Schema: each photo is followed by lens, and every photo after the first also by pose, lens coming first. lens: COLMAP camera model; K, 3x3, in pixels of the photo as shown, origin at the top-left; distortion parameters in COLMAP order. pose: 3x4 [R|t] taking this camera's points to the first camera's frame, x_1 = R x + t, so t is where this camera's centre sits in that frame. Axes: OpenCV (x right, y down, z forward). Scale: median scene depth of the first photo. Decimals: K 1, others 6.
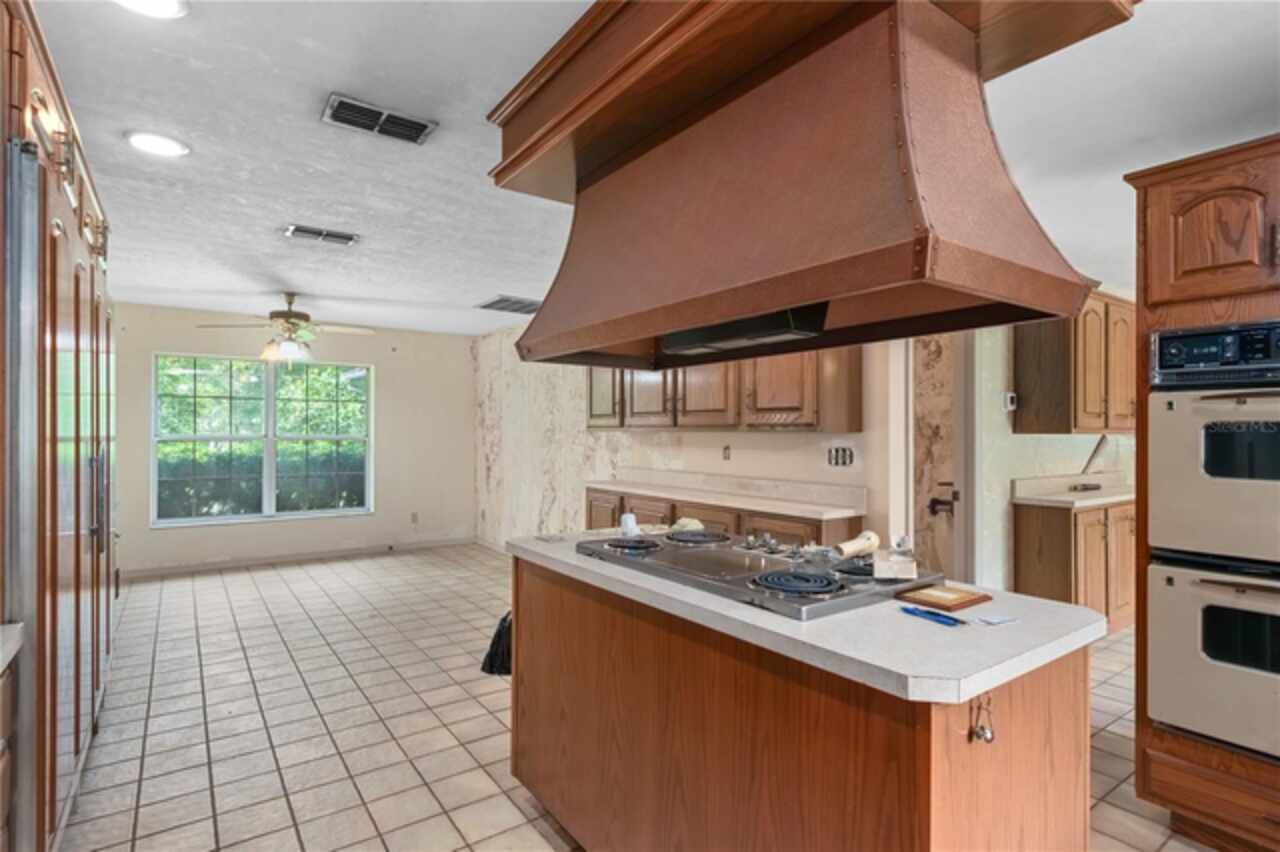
lens RADIAL K [[644.3, 0, 644.7], [0, 644.3, 432.5], [0, 0, 1]] dist [0.004434, 0.000668]
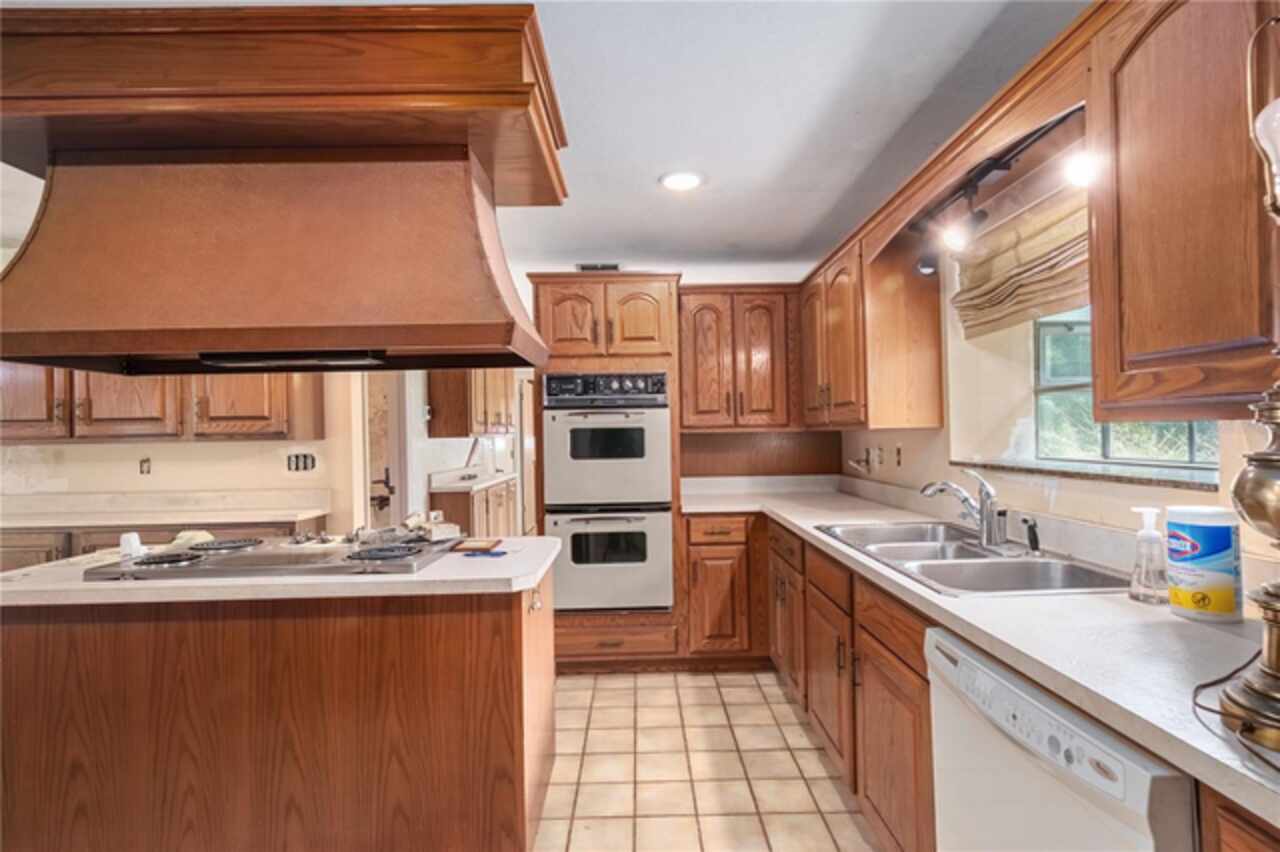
lens RADIAL K [[631.1, 0, 648.0], [0, 631.1, 431.2], [0, 0, 1]] dist [0.006003, 0.000088]
pose [[0.574441, -0.011008, 0.818472, -0.369351], [0.021518, 0.999767, -0.001656, -0.000628], [-0.818263, 0.018563, 0.574544, -0.130501]]
